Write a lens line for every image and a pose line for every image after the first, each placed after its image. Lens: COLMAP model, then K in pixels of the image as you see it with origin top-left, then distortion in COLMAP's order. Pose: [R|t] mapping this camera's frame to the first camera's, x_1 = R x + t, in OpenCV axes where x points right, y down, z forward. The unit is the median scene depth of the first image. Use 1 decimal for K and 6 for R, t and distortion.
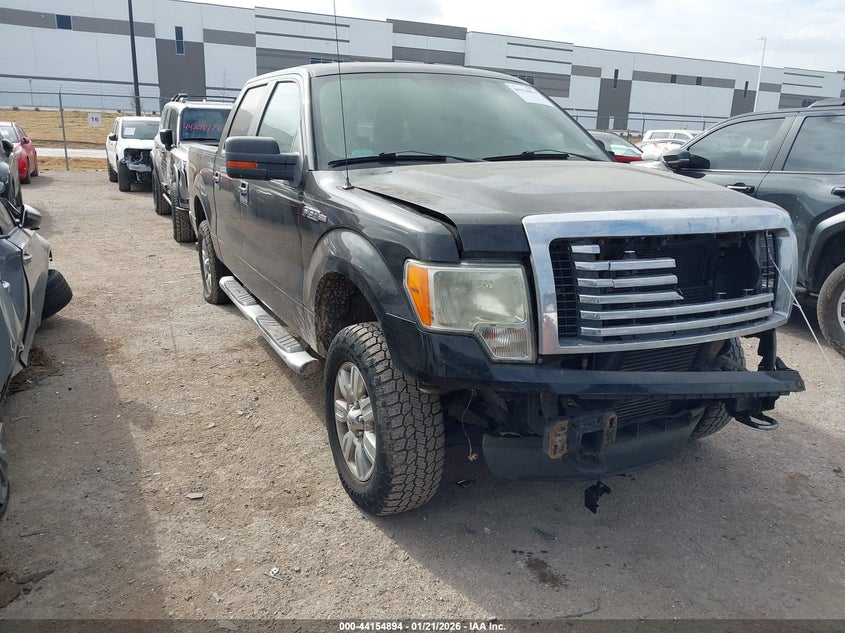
lens RADIAL K [[658.4, 0, 422.5], [0, 658.4, 306.7], [0, 0, 1]] dist [0.008880, 0.002009]
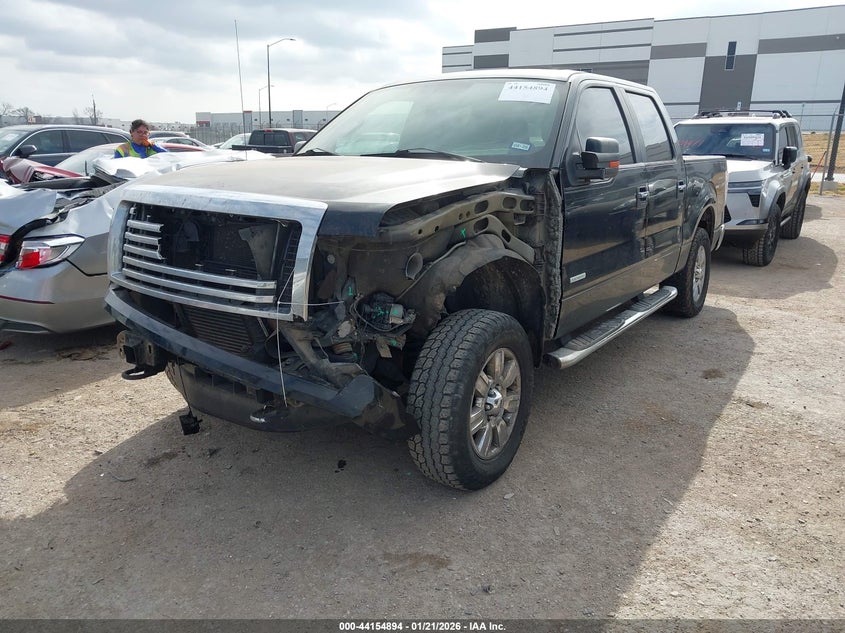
lens RADIAL K [[663.0, 0, 422.5], [0, 663.0, 316.5], [0, 0, 1]] dist [0.027744, -0.002166]
pose [[0.497678, 0.200888, -0.843778, 0.846764], [-0.221707, 0.969956, 0.100161, -0.069515], [0.838548, 0.137223, 0.527264, 0.388857]]
